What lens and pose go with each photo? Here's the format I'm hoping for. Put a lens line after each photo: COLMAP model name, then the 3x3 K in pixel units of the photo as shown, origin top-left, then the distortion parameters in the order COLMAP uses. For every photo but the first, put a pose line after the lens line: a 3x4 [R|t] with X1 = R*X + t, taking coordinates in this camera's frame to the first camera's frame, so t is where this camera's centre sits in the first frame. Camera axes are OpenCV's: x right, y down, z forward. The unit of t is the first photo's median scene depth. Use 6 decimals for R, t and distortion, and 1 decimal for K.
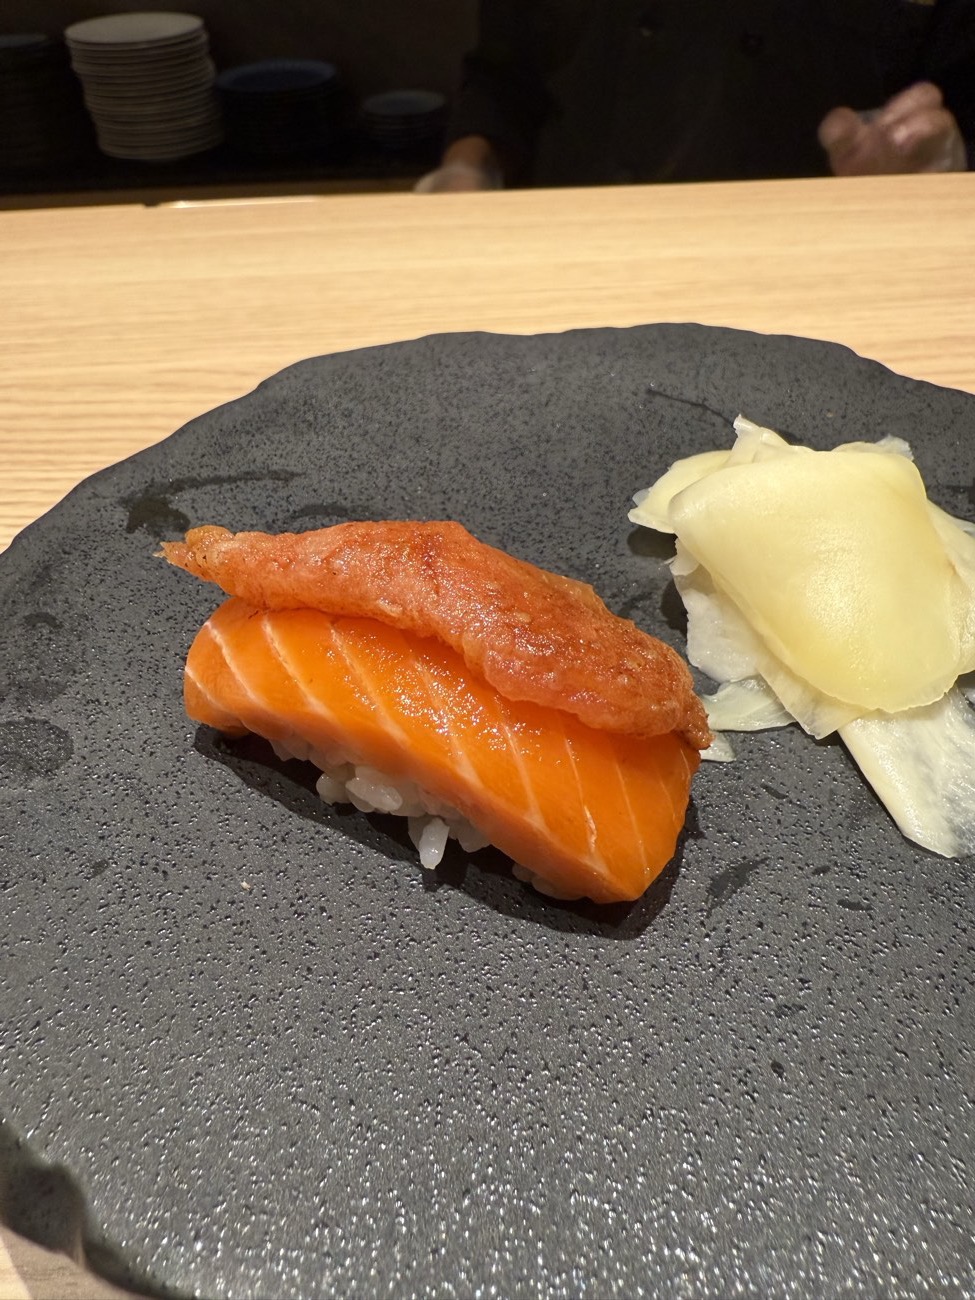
lens RADIAL K [[915.1, 0, 485.2], [0, 915.1, 521.4], [0, 0, 1]] dist [0.004066, 0.006440]
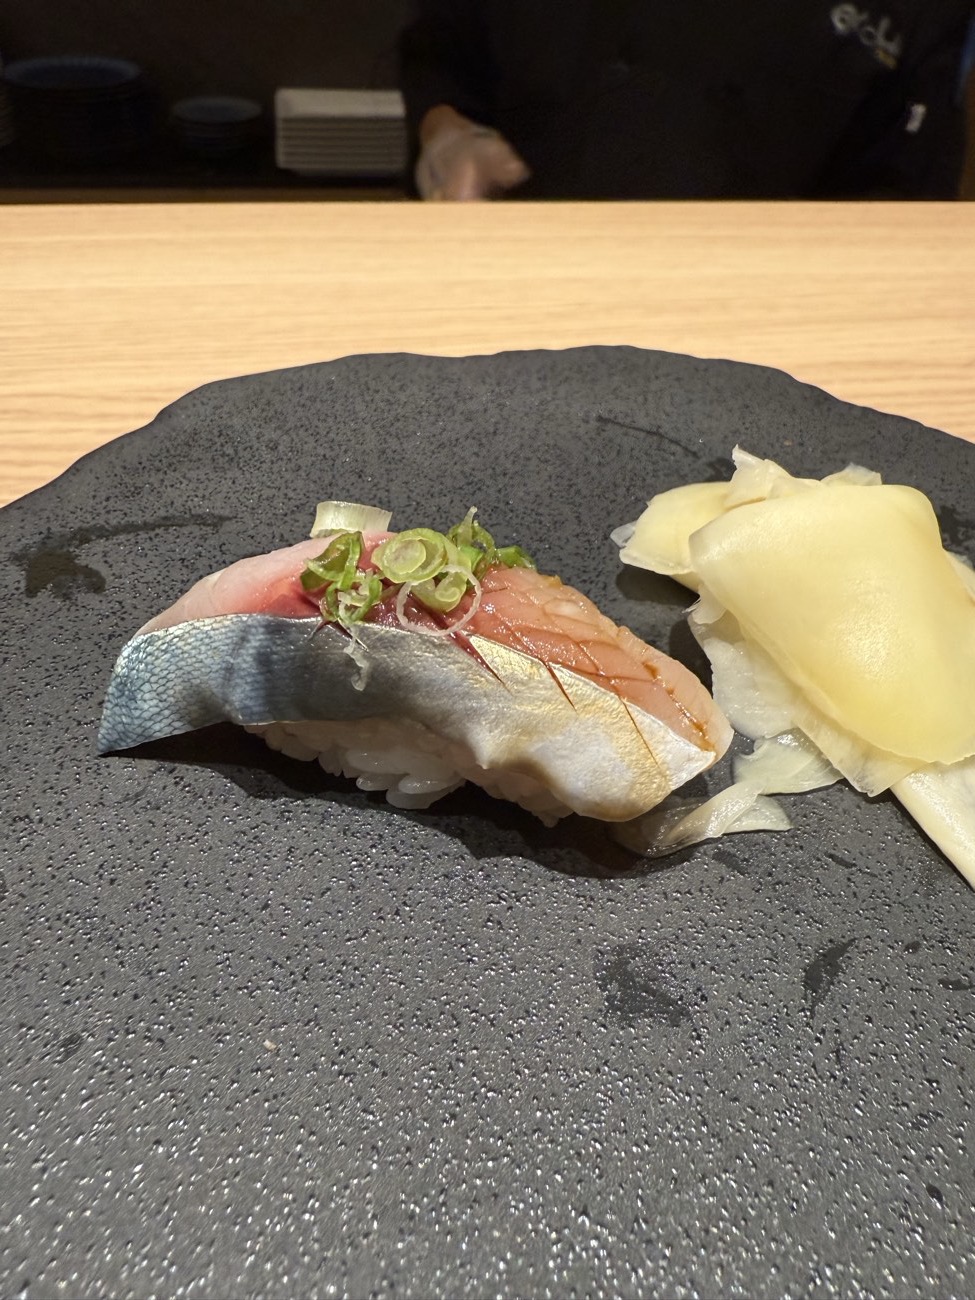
lens RADIAL K [[911.6, 0, 483.8], [0, 911.6, 564.4], [0, 0, 1]] dist [-0.000102, 0.010230]
pose [[0.982375, -0.034319, 0.183746, -0.136336], [0.029855, 0.999189, 0.027007, -0.025809], [-0.184524, -0.021046, 0.982603, 0.122012]]
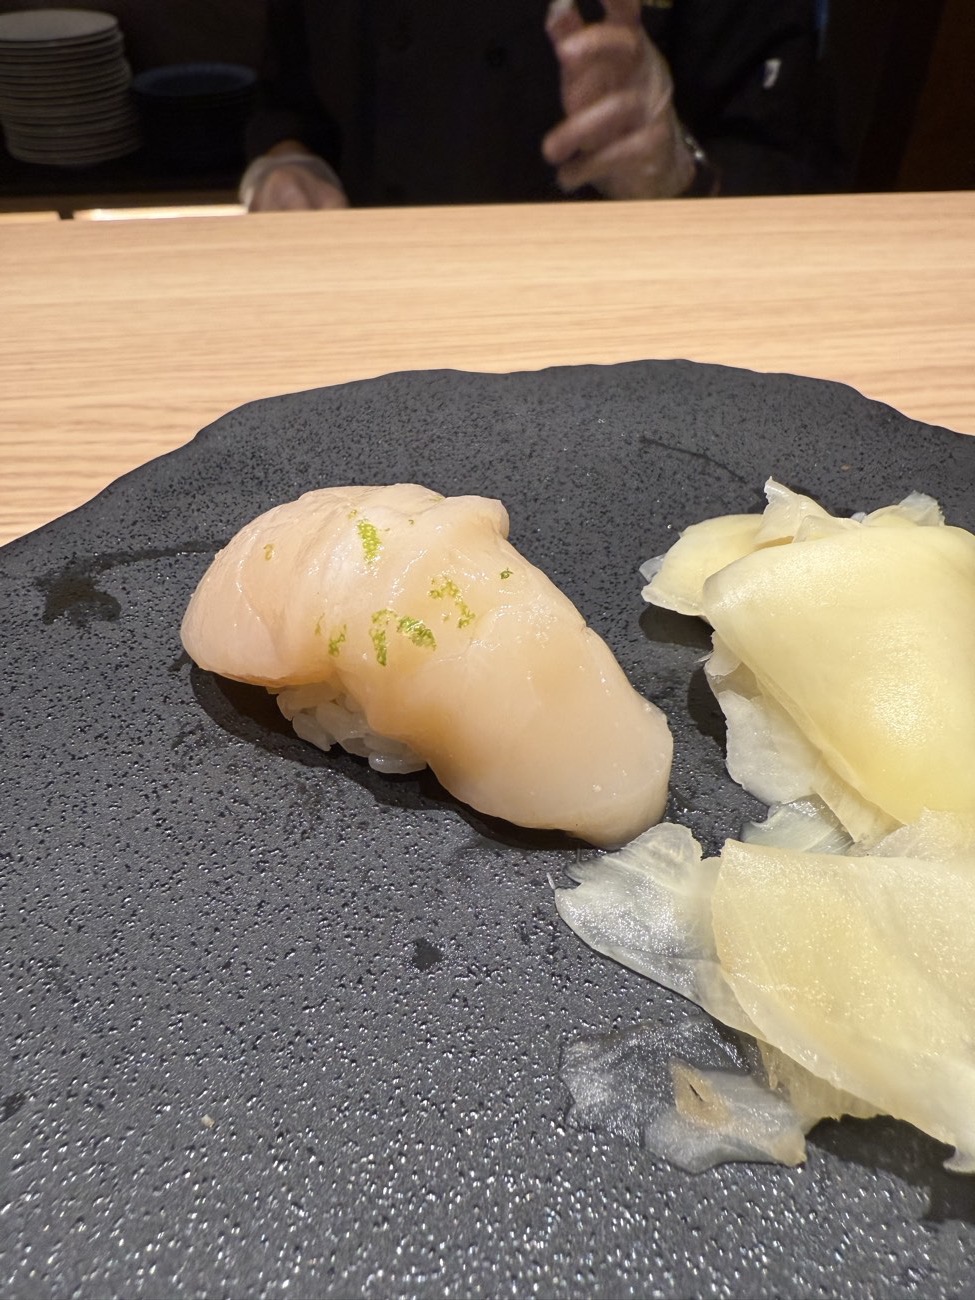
lens RADIAL K [[920.8, 0, 482.4], [0, 920.8, 542.2], [0, 0, 1]] dist [0.002654, 0.007438]
pose [[0.997425, -0.014549, 0.070227, -0.050668], [0.013983, 0.999866, 0.008553, -0.061801], [-0.070342, -0.007549, 0.997494, 0.135224]]
